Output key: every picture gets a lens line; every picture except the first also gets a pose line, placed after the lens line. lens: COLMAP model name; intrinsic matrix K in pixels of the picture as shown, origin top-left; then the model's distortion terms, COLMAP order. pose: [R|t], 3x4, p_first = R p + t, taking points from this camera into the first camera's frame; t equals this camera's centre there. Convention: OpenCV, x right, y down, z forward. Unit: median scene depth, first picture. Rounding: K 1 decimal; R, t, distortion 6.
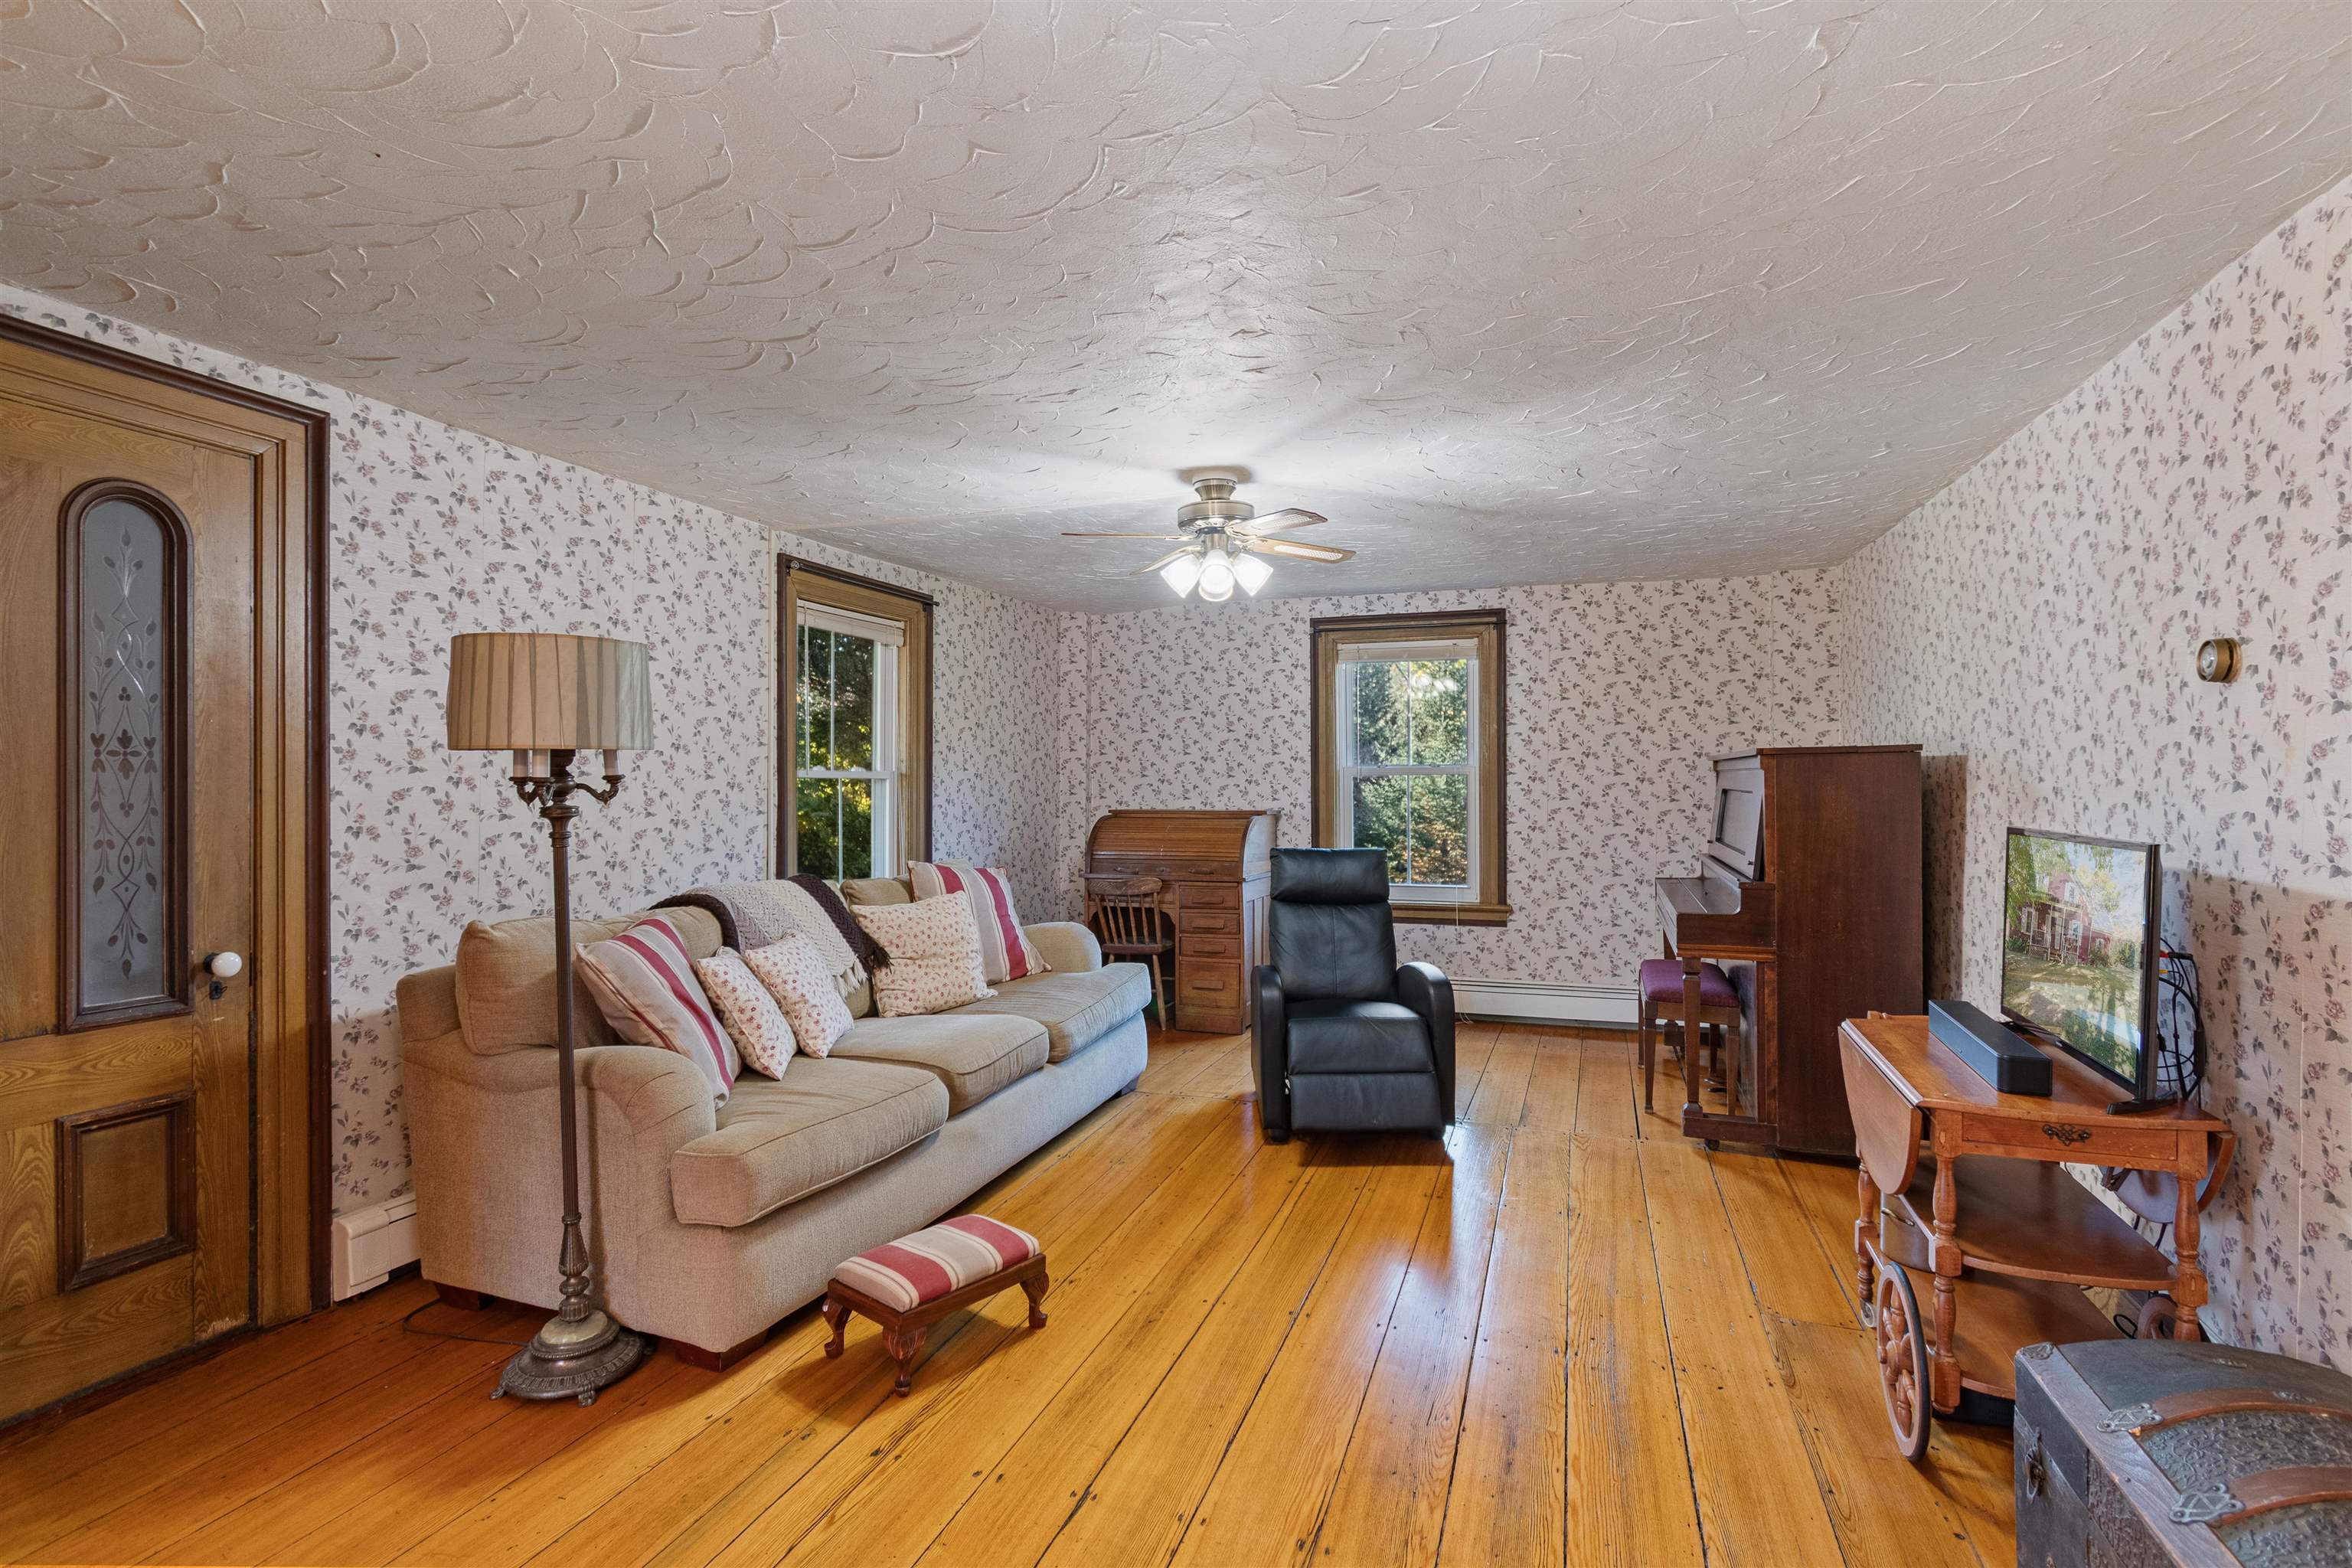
lens RADIAL K [[1110.3, 0, 1195.7], [0, 1110.3, 796.0], [0, 0, 1]] dist [0.003076, -0.006677]
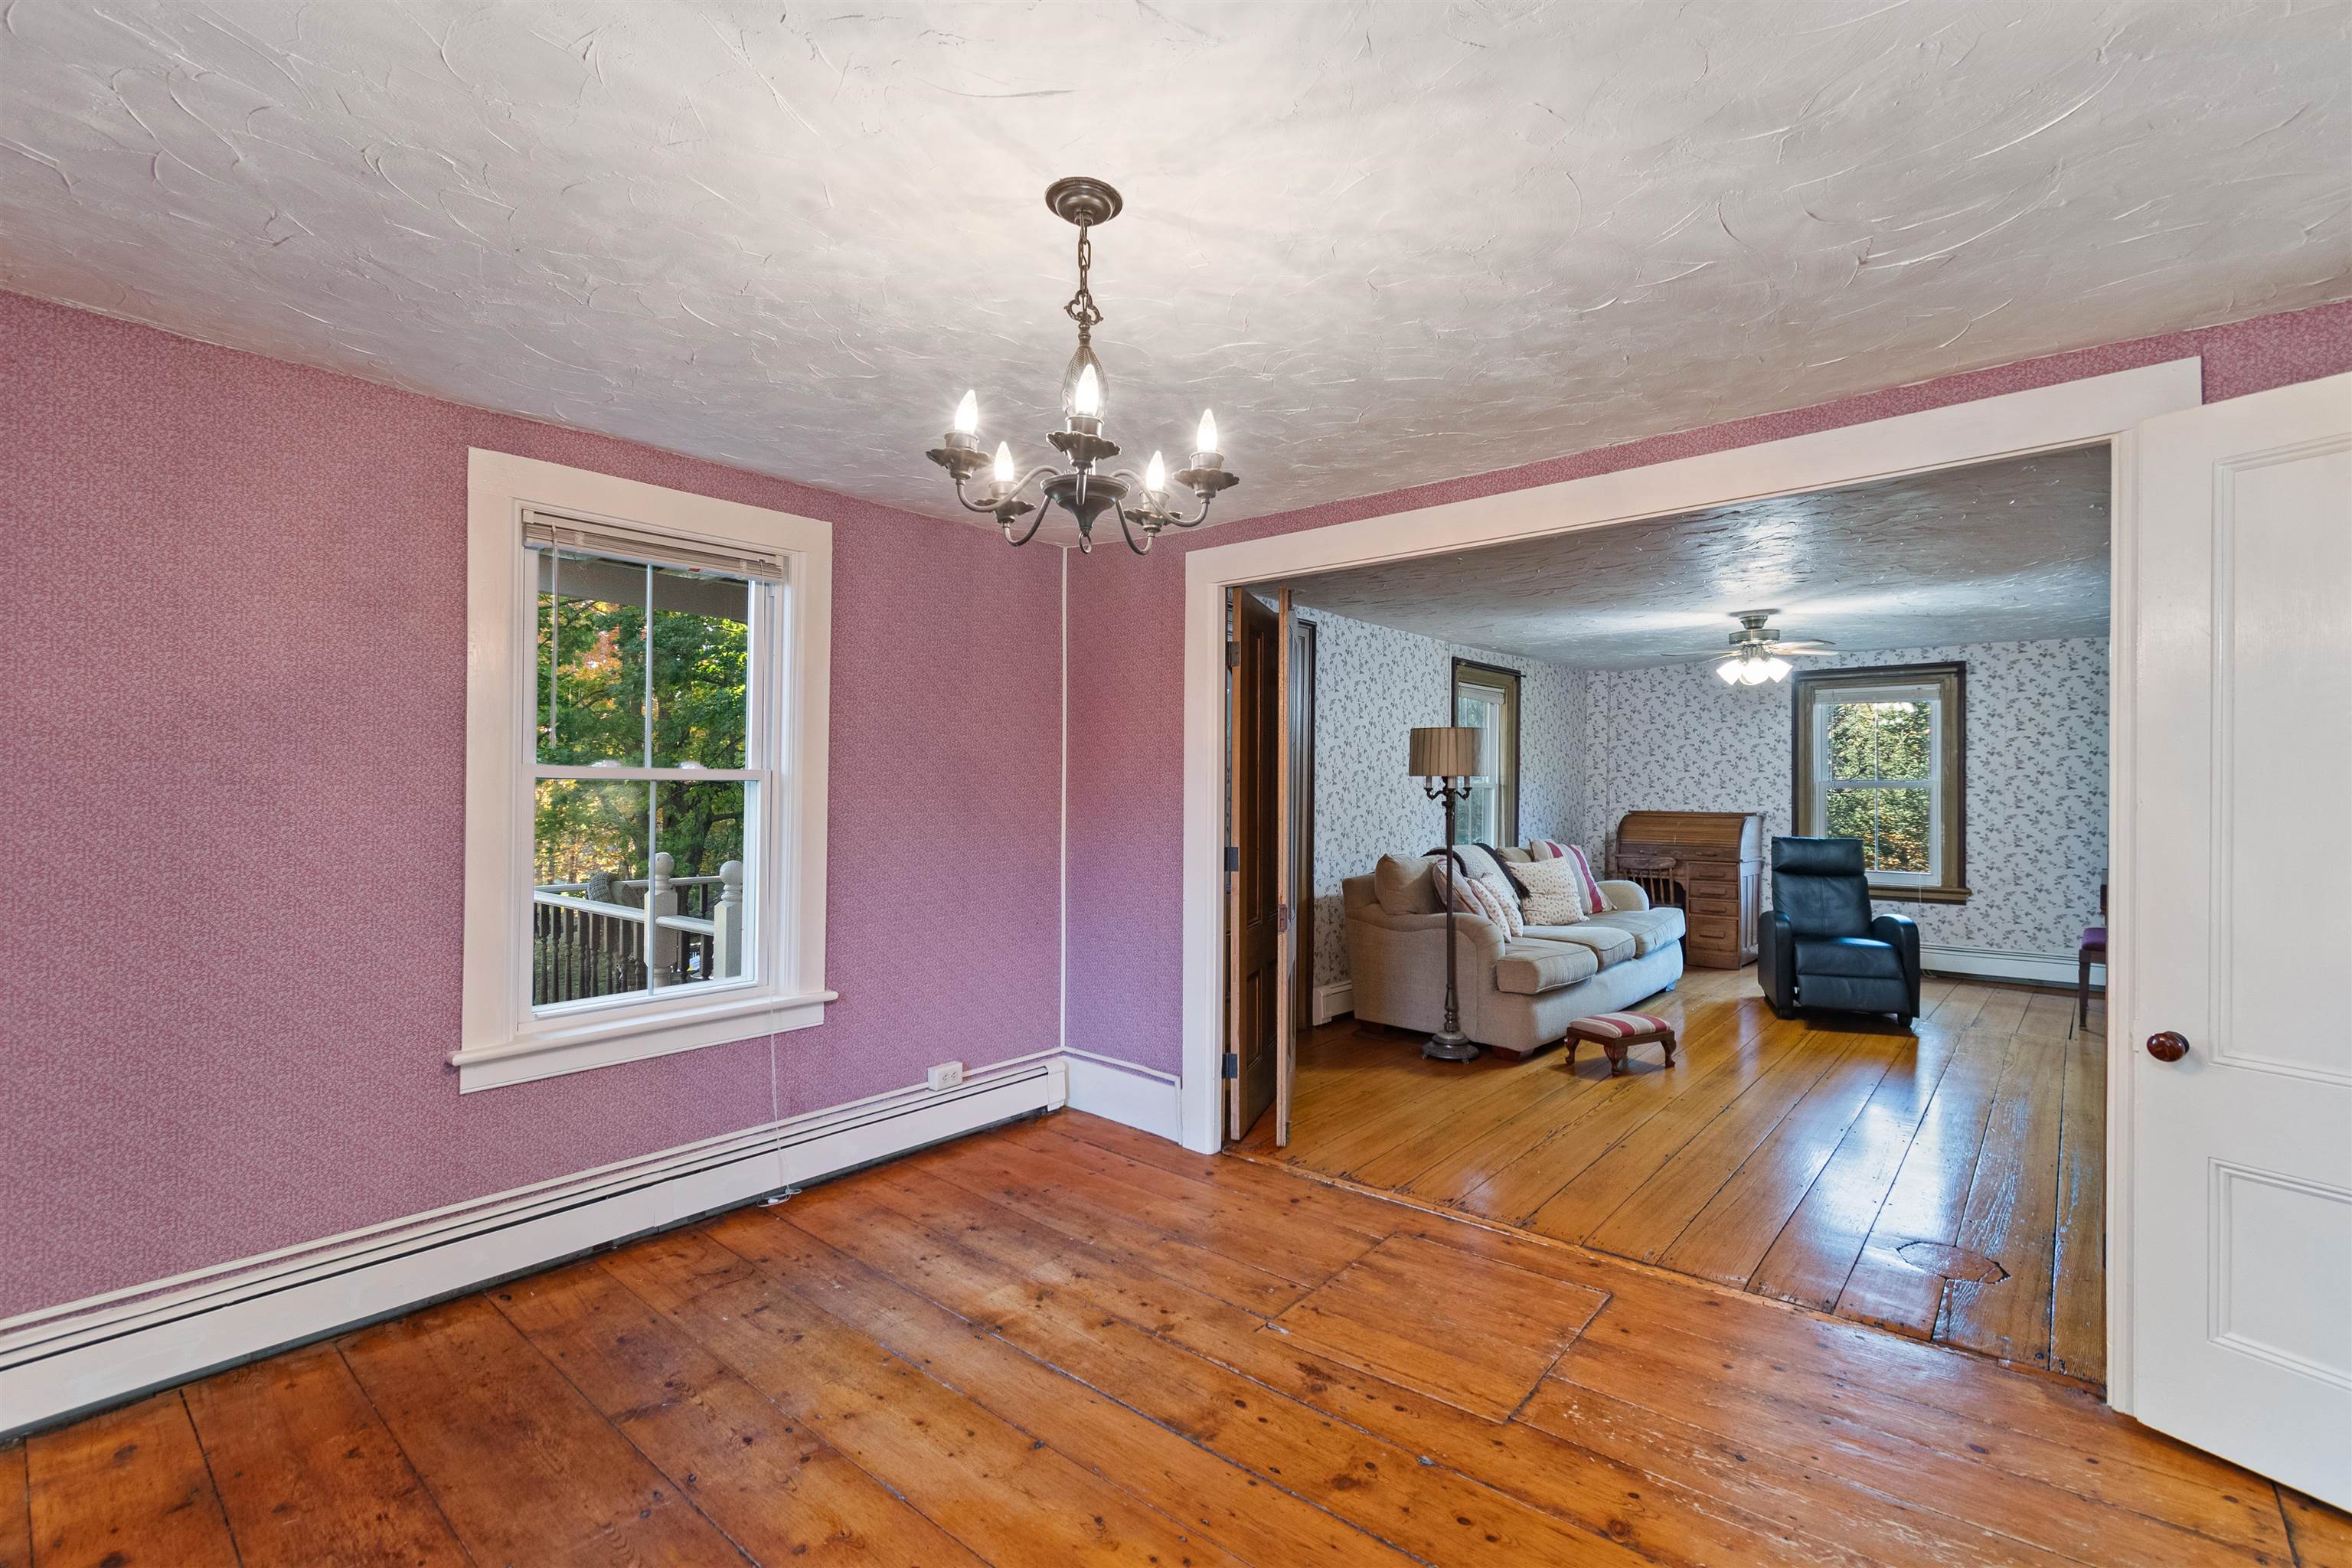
lens RADIAL K [[1043.6, 0, 1186.4], [0, 1043.6, 786.5], [0, 0, 1]] dist [0.002584, -0.001495]
pose [[0.928698, 0.006773, -0.370774, -0.170229], [-0.012097, 0.999854, -0.012036, 0.007000], [0.370639, 0.015663, 0.928645, -0.705454]]
